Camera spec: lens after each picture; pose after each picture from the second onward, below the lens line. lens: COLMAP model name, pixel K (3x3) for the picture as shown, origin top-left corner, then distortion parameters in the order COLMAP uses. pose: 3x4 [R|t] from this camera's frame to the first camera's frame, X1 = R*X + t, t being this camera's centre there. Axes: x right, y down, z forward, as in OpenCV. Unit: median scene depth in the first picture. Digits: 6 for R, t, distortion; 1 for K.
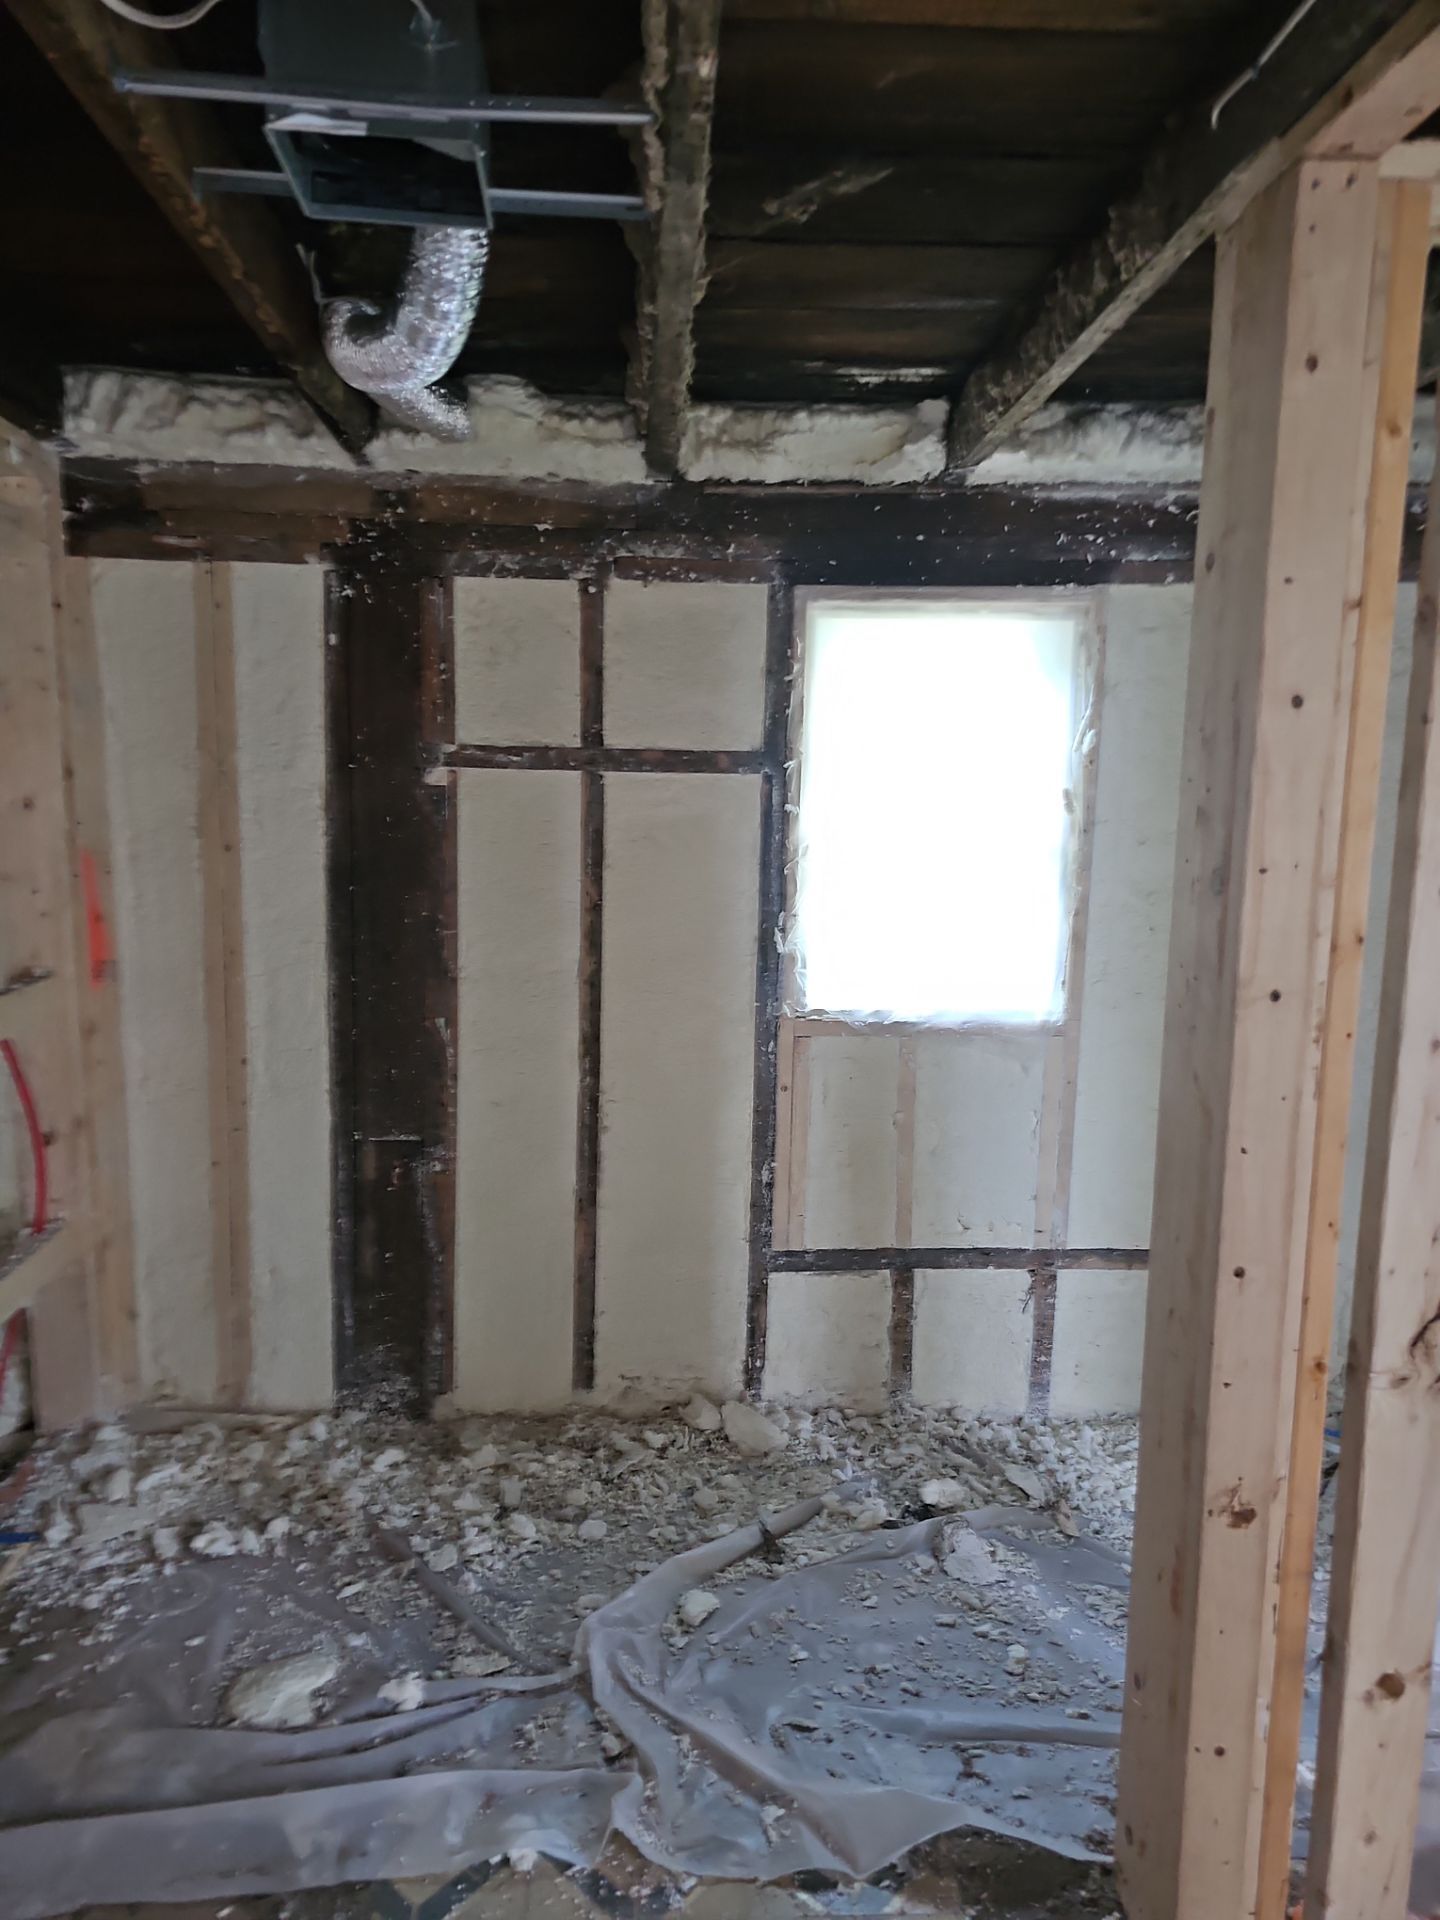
lens RADIAL K [[1251.1, 0, 718.5], [0, 1251.1, 961.8], [0, 0, 1]] dist [0.054968, -0.045284]
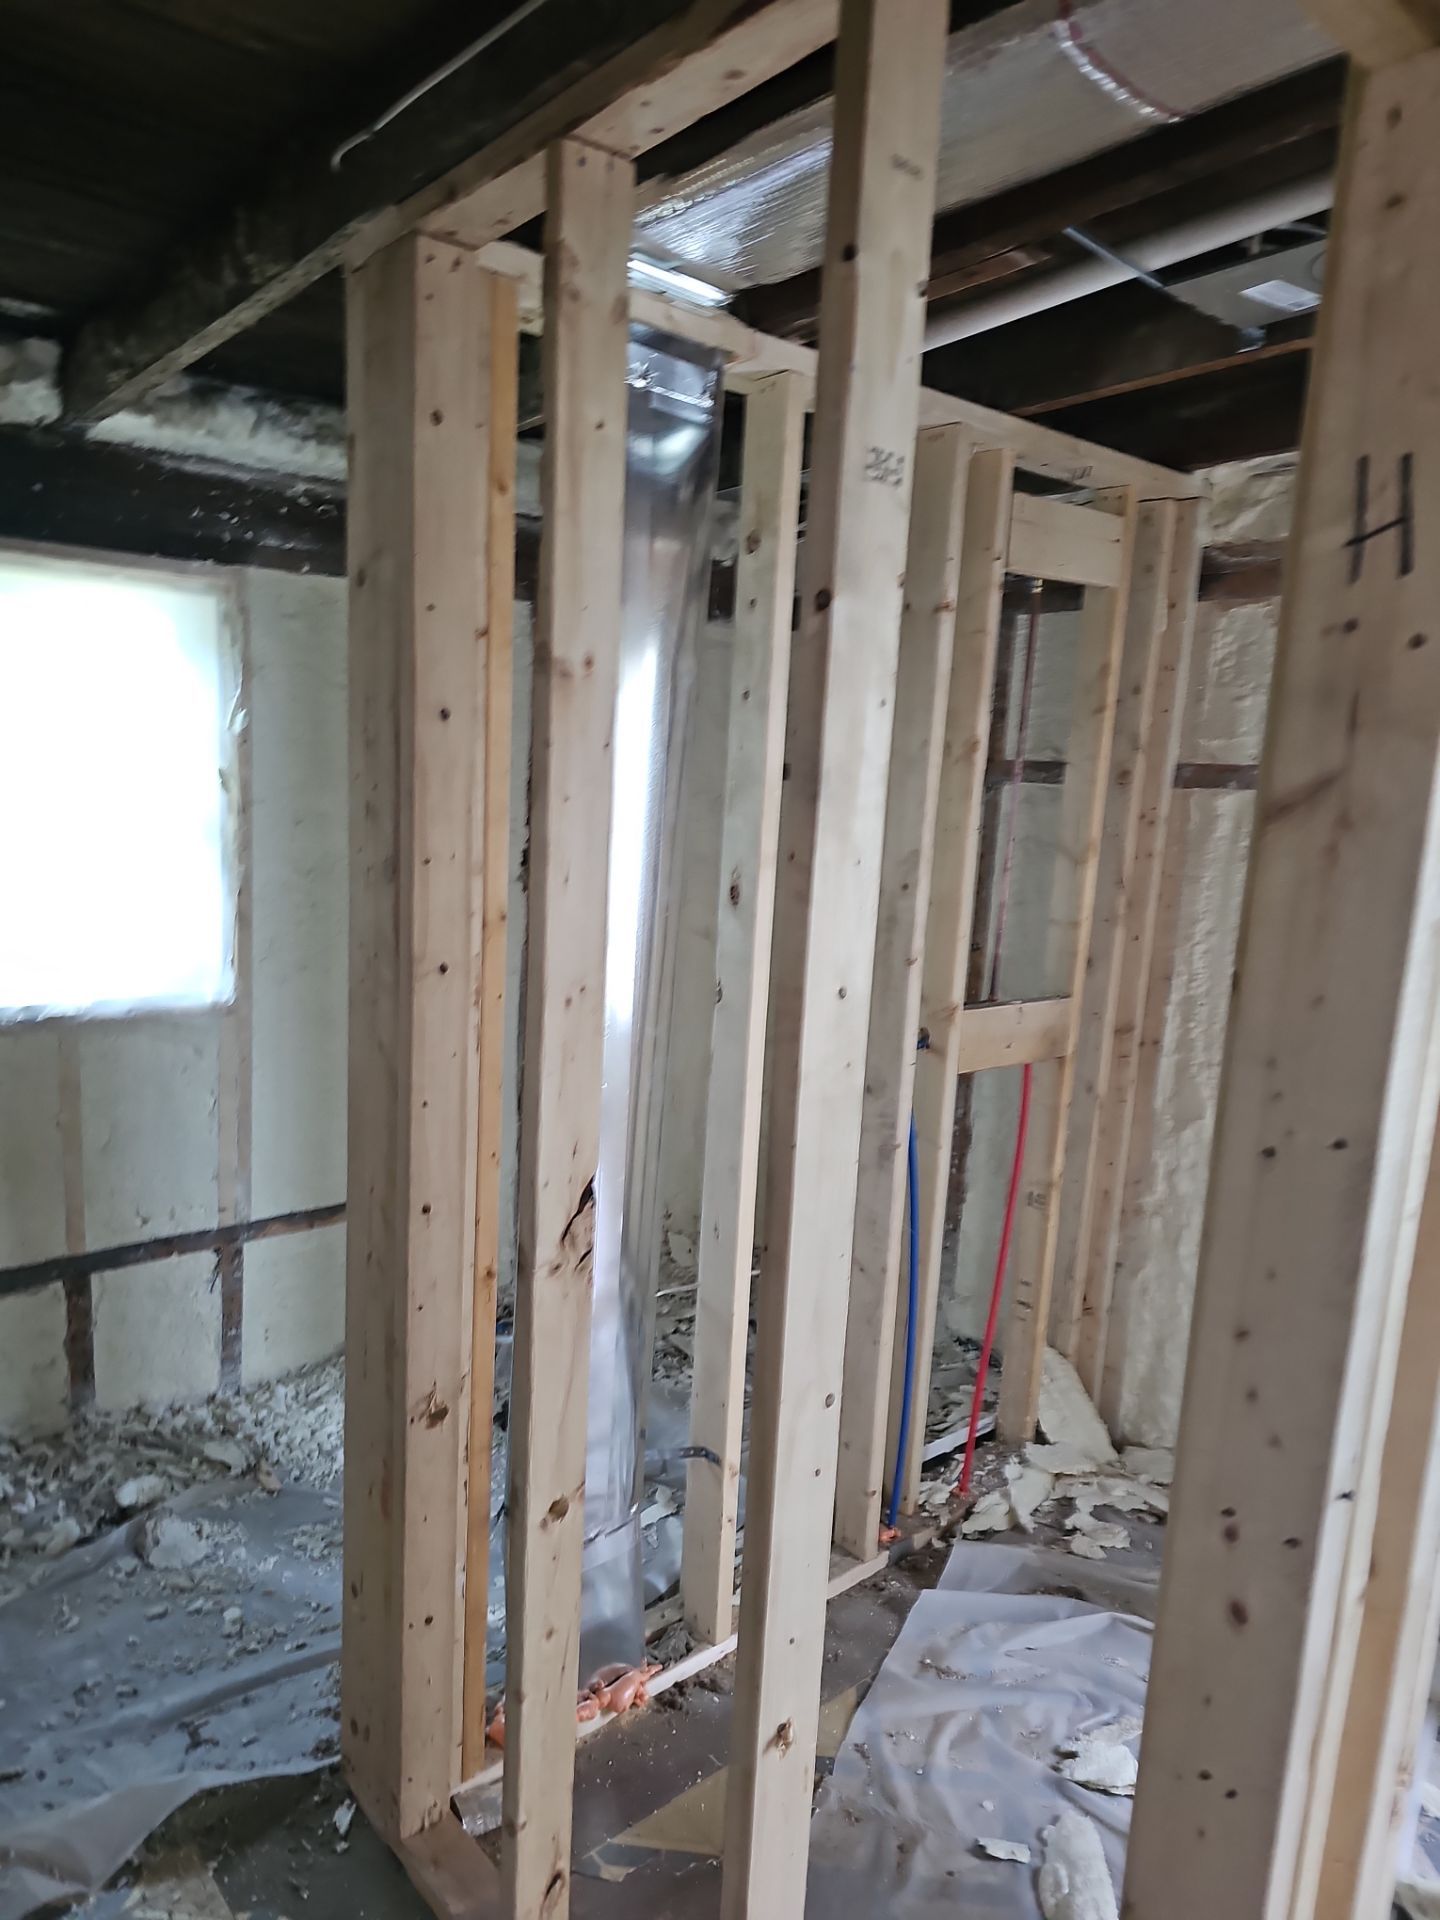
lens RADIAL K [[1294.1, 0, 718.8], [0, 1294.1, 963.5], [0, 0, 1]] dist [0.042686, -0.033092]
pose [[0.782999, -0.066425, 0.618466, -0.070712], [0.043663, 0.997699, 0.051876, -0.020629], [-0.620489, -0.013614, 0.784097, -0.067844]]
